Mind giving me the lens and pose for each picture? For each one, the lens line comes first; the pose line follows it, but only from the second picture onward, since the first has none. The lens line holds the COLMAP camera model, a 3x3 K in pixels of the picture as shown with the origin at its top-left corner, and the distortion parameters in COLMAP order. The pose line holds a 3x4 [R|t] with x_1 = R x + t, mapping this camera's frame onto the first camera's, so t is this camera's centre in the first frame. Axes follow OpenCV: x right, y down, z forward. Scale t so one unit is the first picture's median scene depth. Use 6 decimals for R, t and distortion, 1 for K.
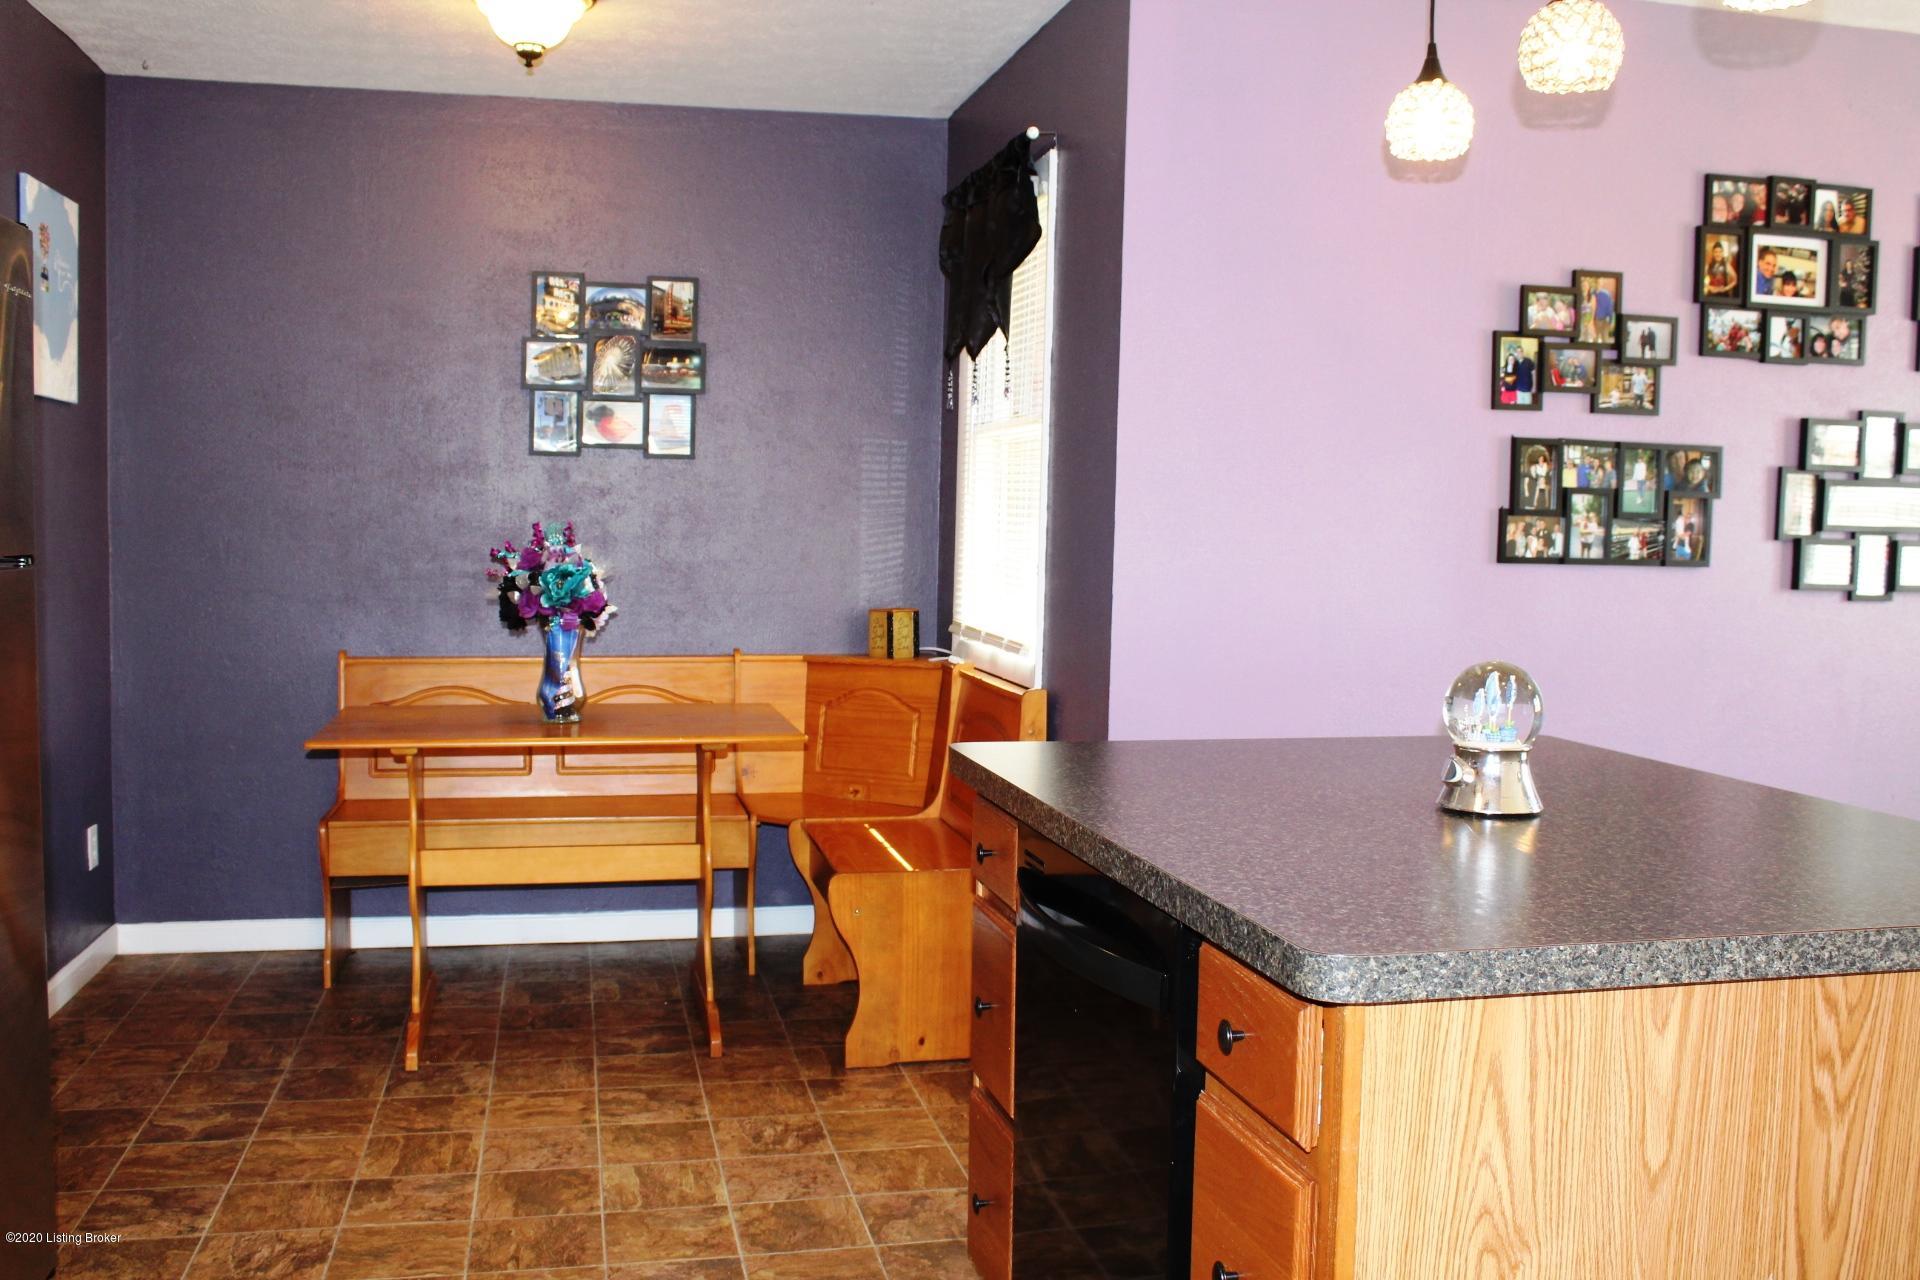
lens RADIAL K [[1742.7, 0, 974.6], [0, 1742.7, 656.8], [0, 0, 1]] dist [-0.084618, 0.000000]
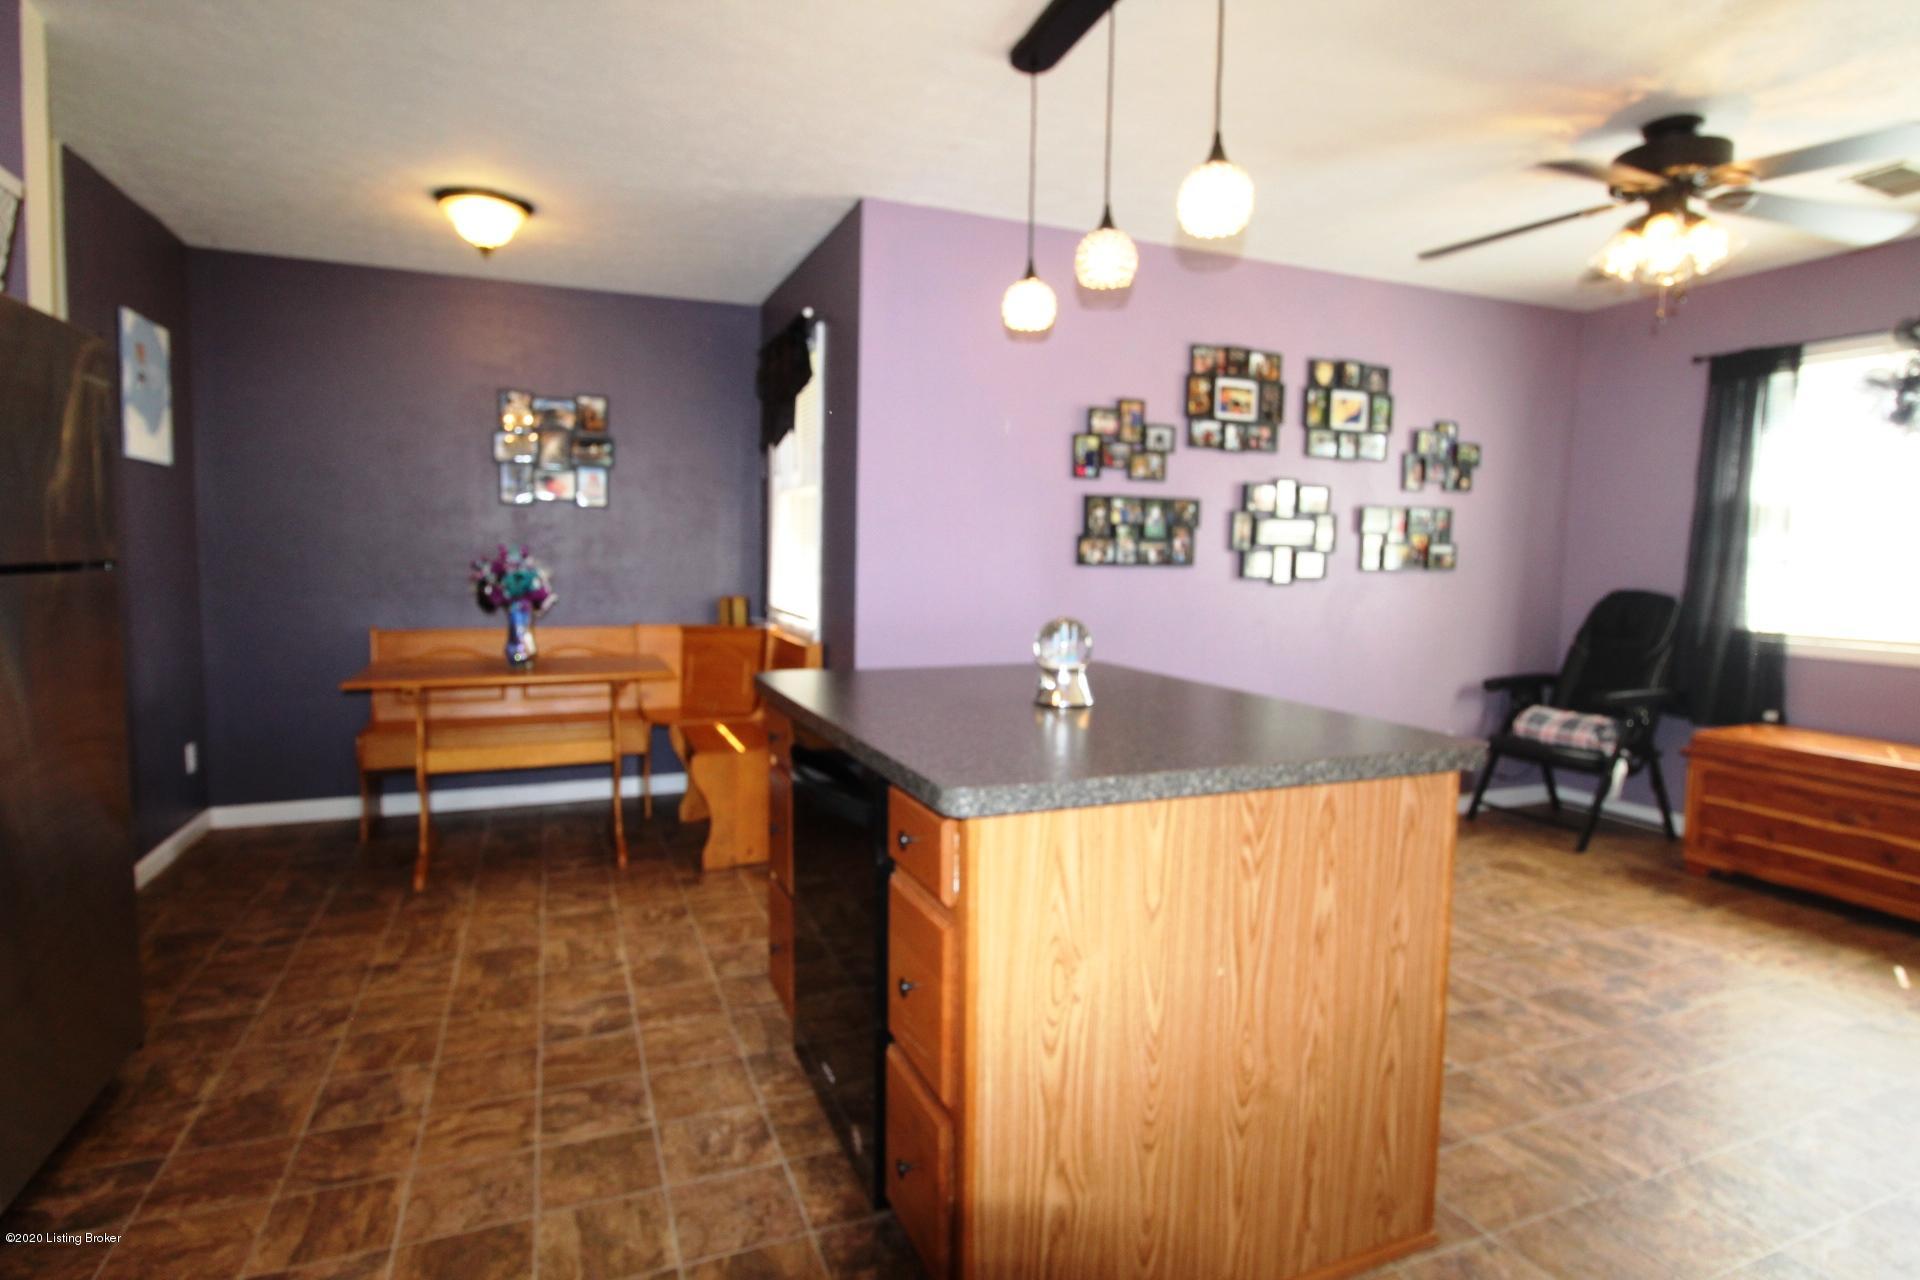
lens RADIAL K [[988.1, 0, 964.5], [0, 988.1, 632.5], [0, 0, 1]] dist [0.000224, -0.001635]
pose [[0.986239, -0.017340, 0.164411, 0.021668], [0.016404, 0.999841, 0.007046, 0.005495], [-0.164507, -0.004252, 0.986367, 0.021908]]
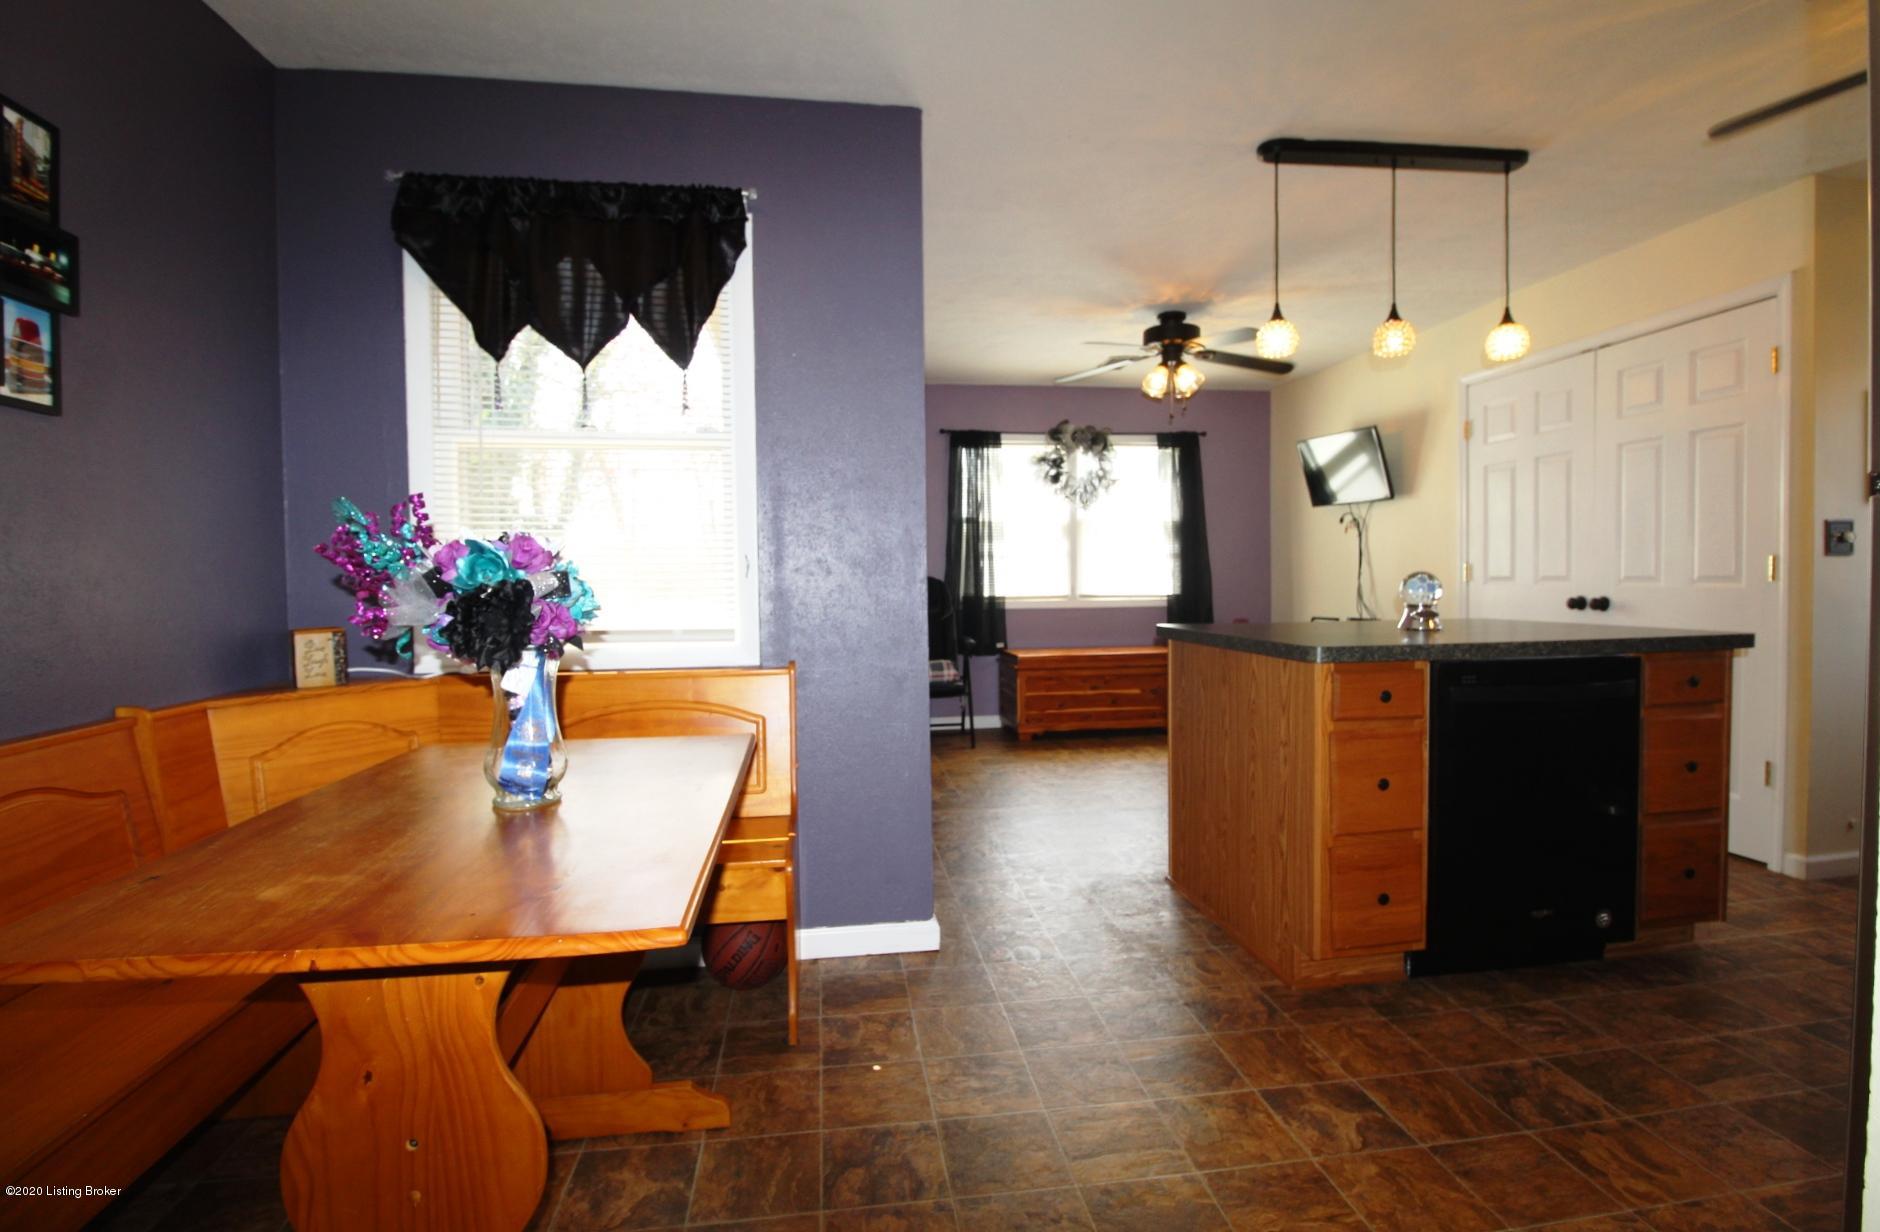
lens RADIAL K [[885.5, 0, 943.7], [0, 885.5, 612.2], [0, 0, 1]] dist [-0.017605, -0.002837]
pose [[0.090660, -0.060537, 0.994040, -0.586189], [0.091629, 0.994424, 0.052203, -0.039248], [-0.991658, 0.086350, 0.095702, 0.862554]]
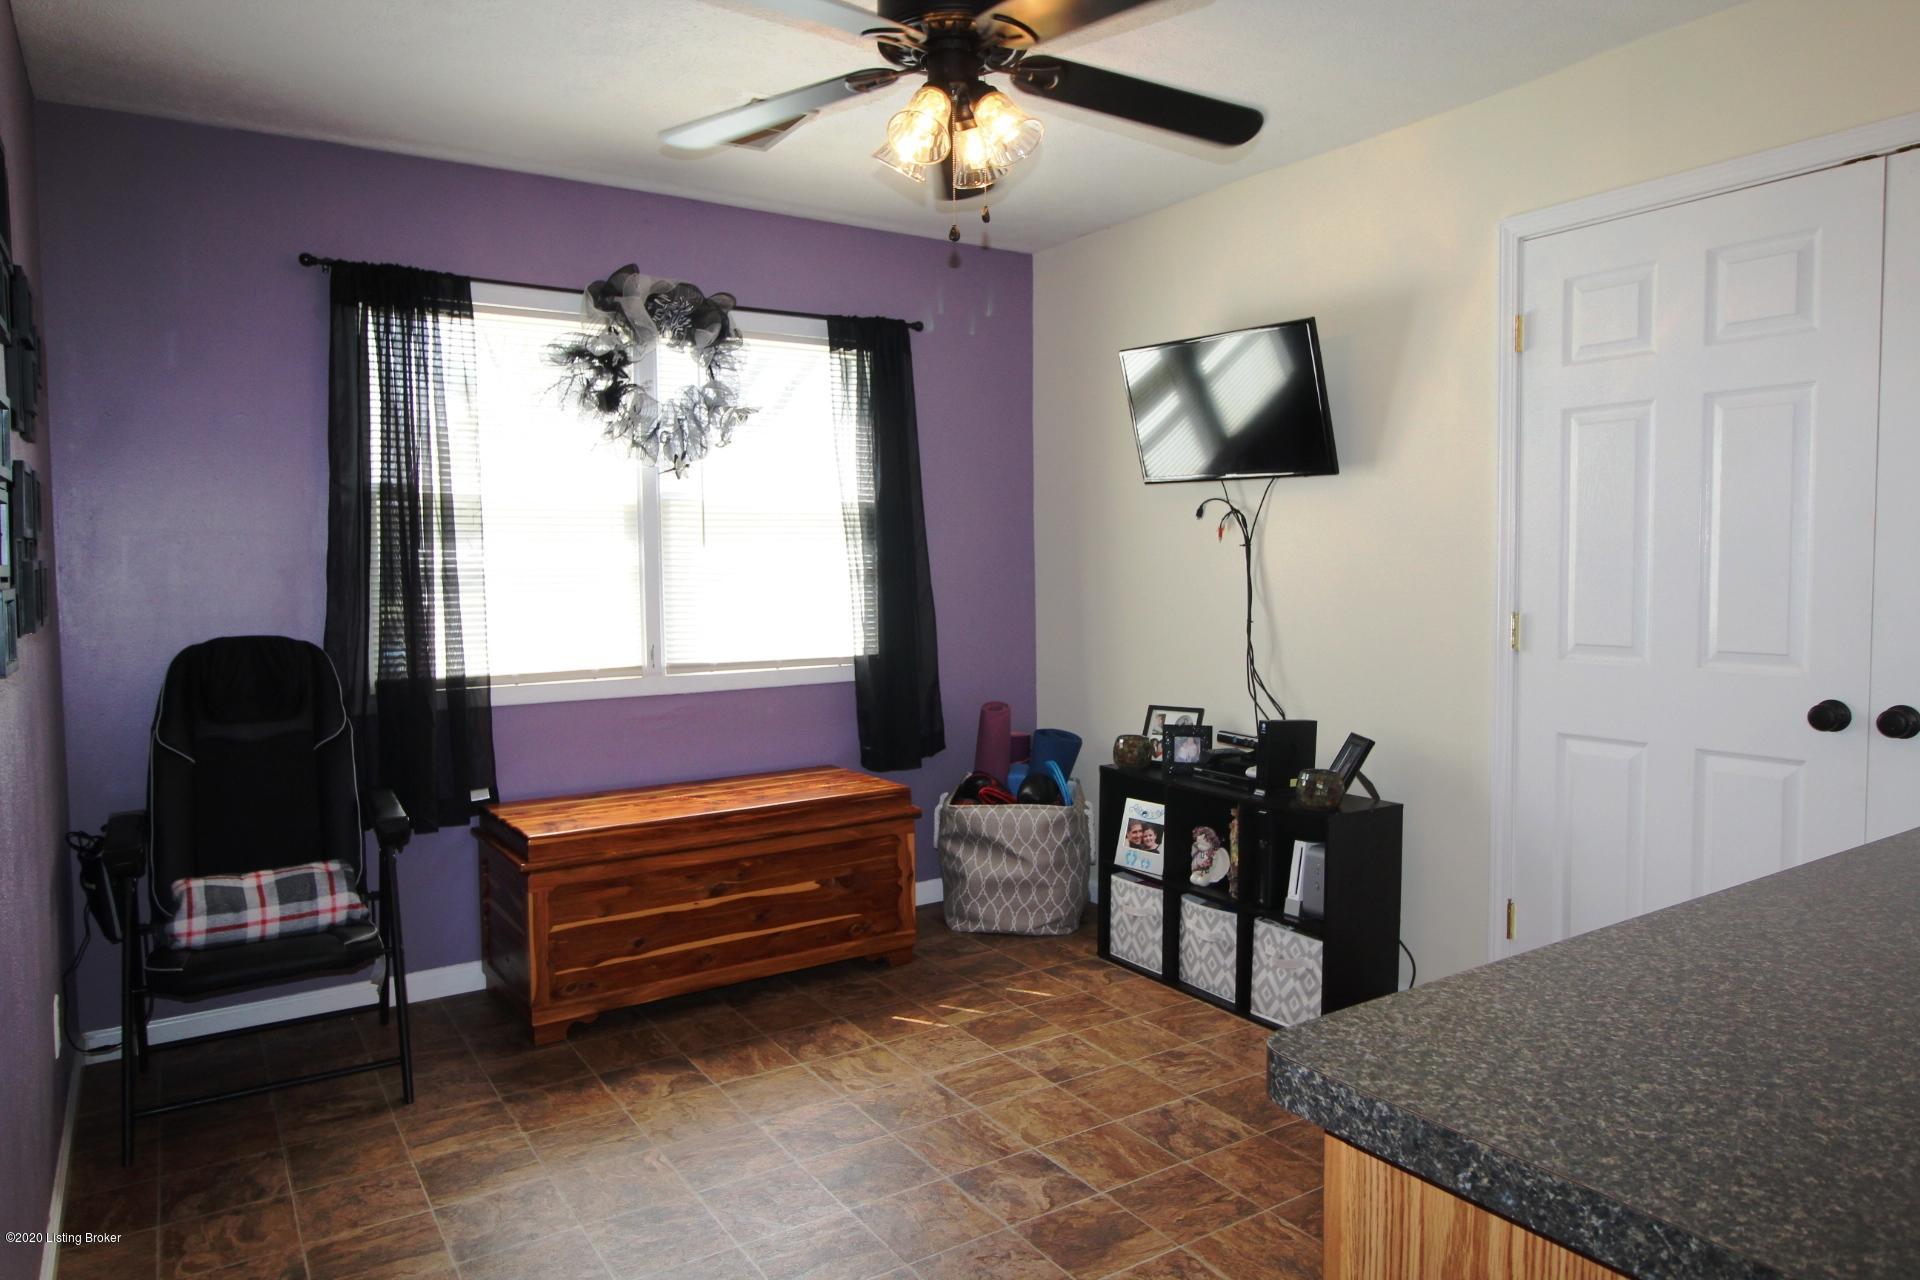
lens RADIAL K [[1206.5, 0, 945.4], [0, 1206.5, 622.7], [0, 0, 1]] dist [0.019966, -0.001641]
pose [[-0.337437, -0.067043, 0.938958, 0.058096], [0.077027, 0.992149, 0.098522, -0.078385], [-0.938191, 0.105570, -0.329624, 0.877534]]
